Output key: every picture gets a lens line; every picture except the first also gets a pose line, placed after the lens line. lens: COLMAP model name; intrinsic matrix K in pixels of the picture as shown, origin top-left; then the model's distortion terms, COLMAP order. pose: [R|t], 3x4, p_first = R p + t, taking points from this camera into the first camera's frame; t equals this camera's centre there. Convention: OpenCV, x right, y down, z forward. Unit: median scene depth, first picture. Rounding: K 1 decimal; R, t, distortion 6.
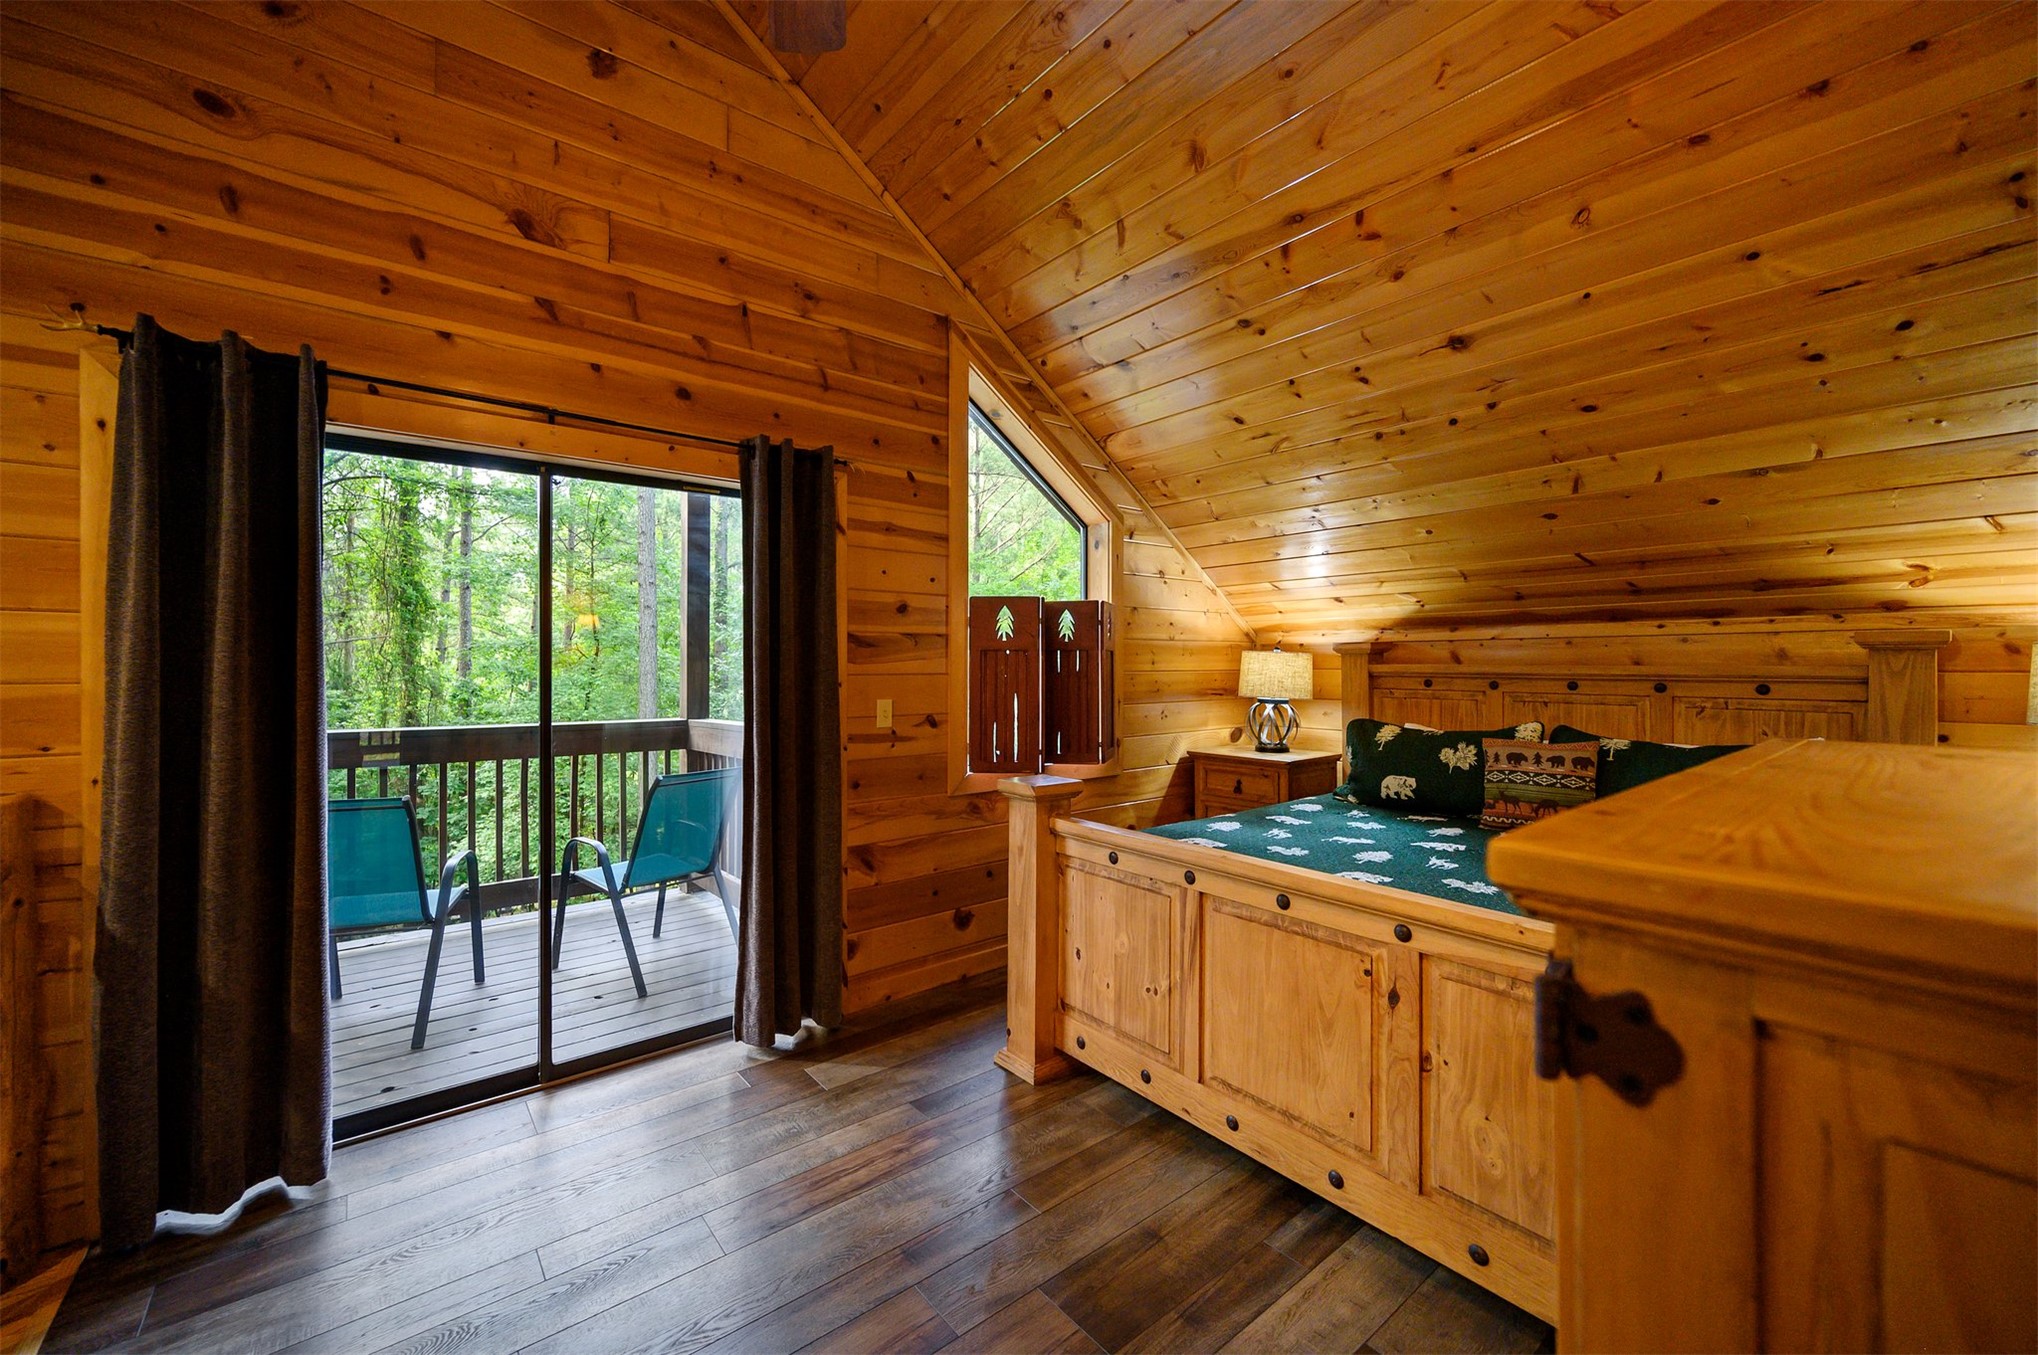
lens RADIAL K [[804.4, 0, 1020.9], [0, 804.4, 672.1], [0, 0, 1]] dist [-0.001385, -0.000118]
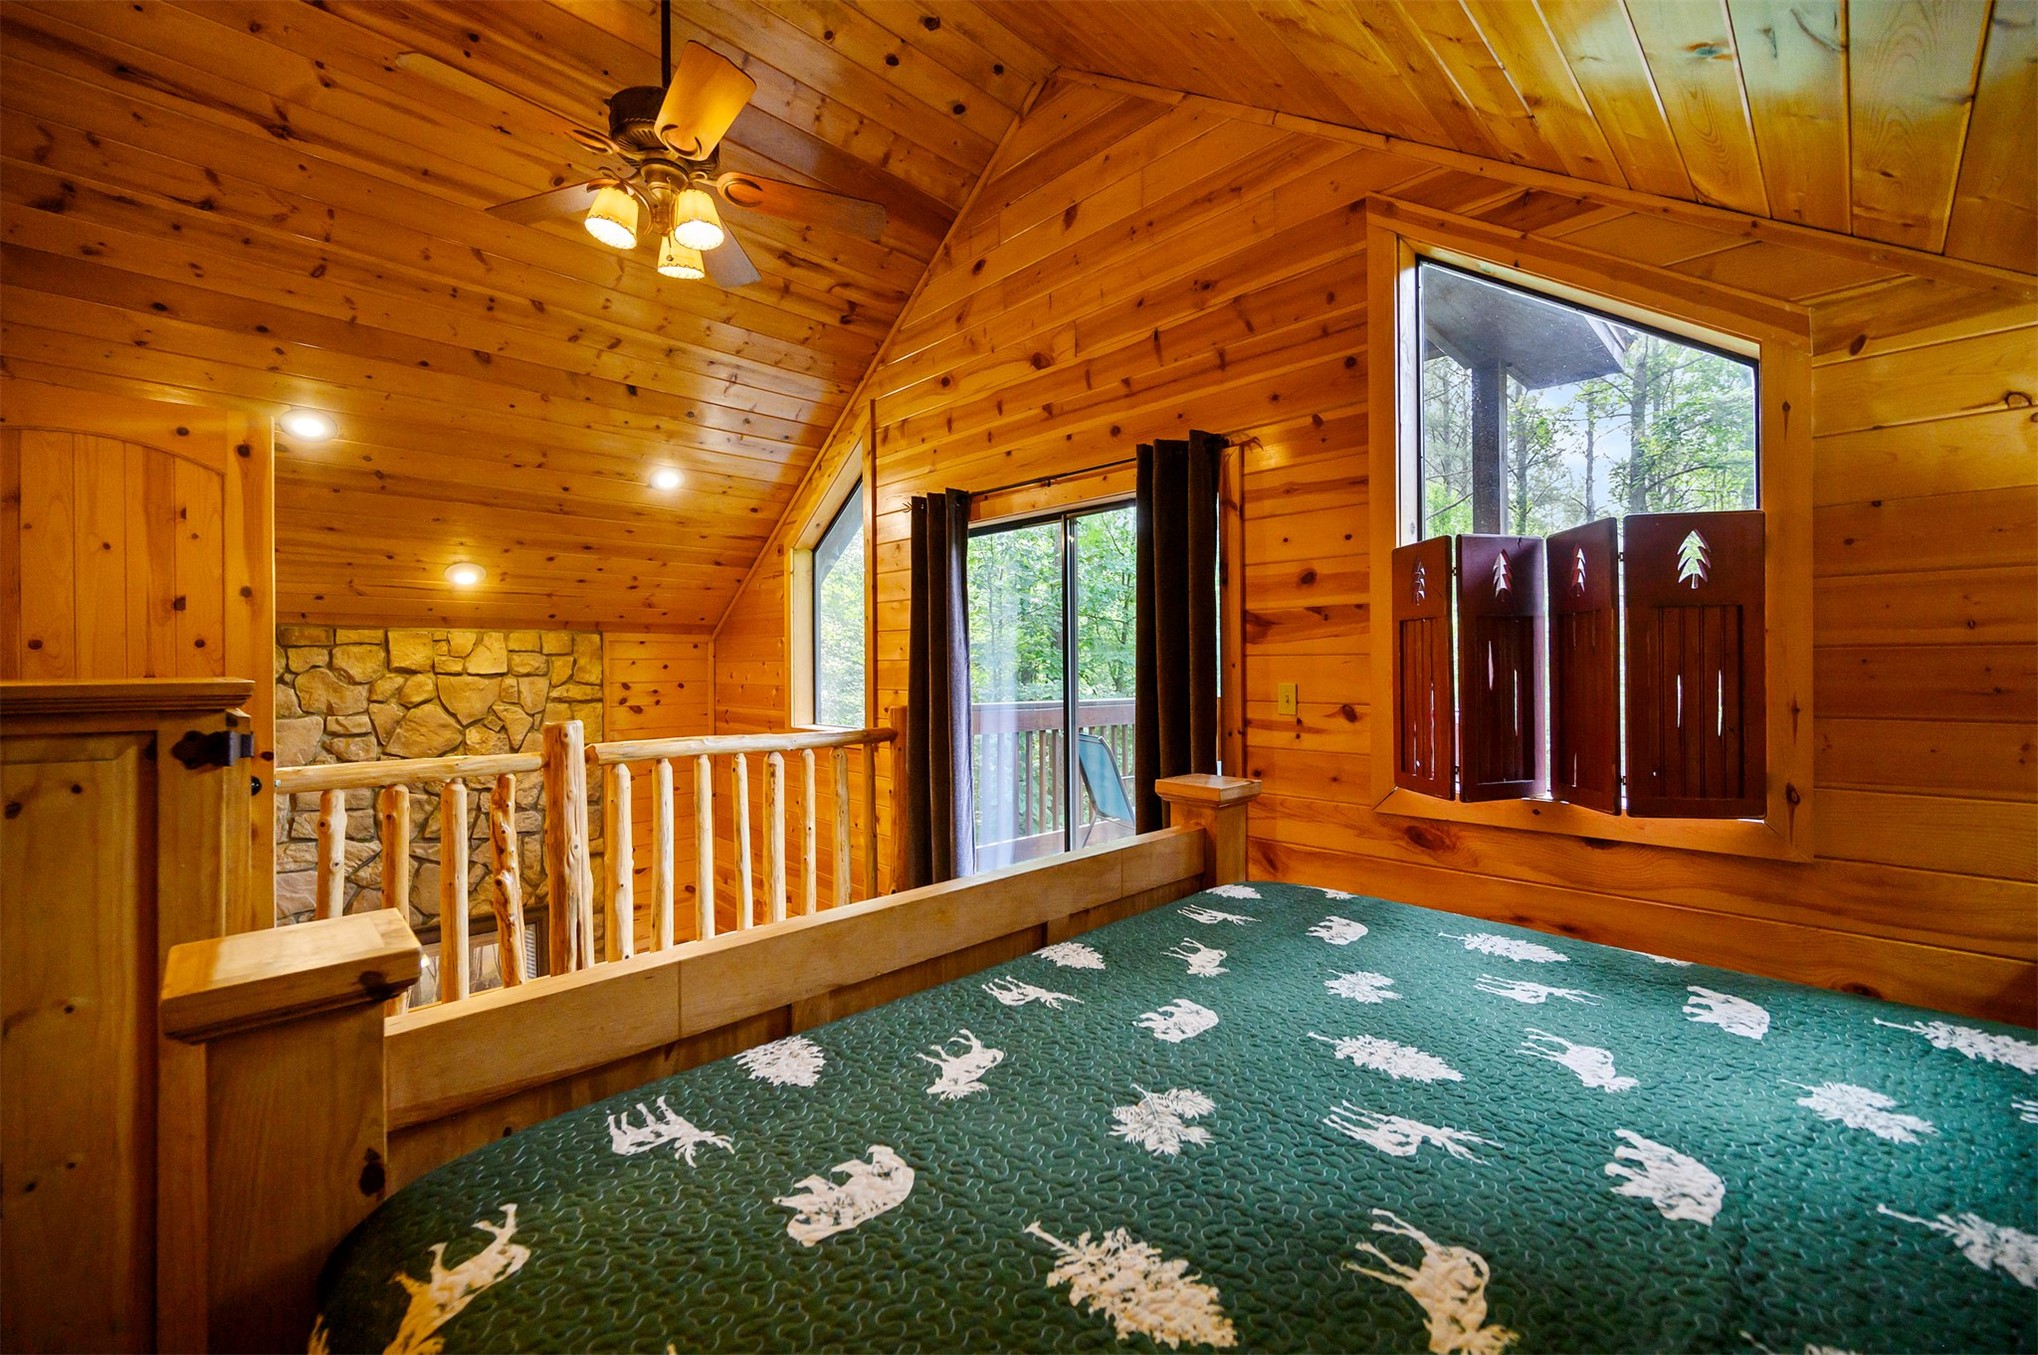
lens RADIAL K [[823.7, 0, 1027.0], [0, 823.7, 666.0], [0, 0, 1]] dist [-0.000285, -0.000132]
pose [[0.100952, 0.001187, -0.994891, 0.713840], [0.001061, 0.999999, 0.001301, 0.013840], [0.994891, -0.001187, 0.100950, 0.627905]]
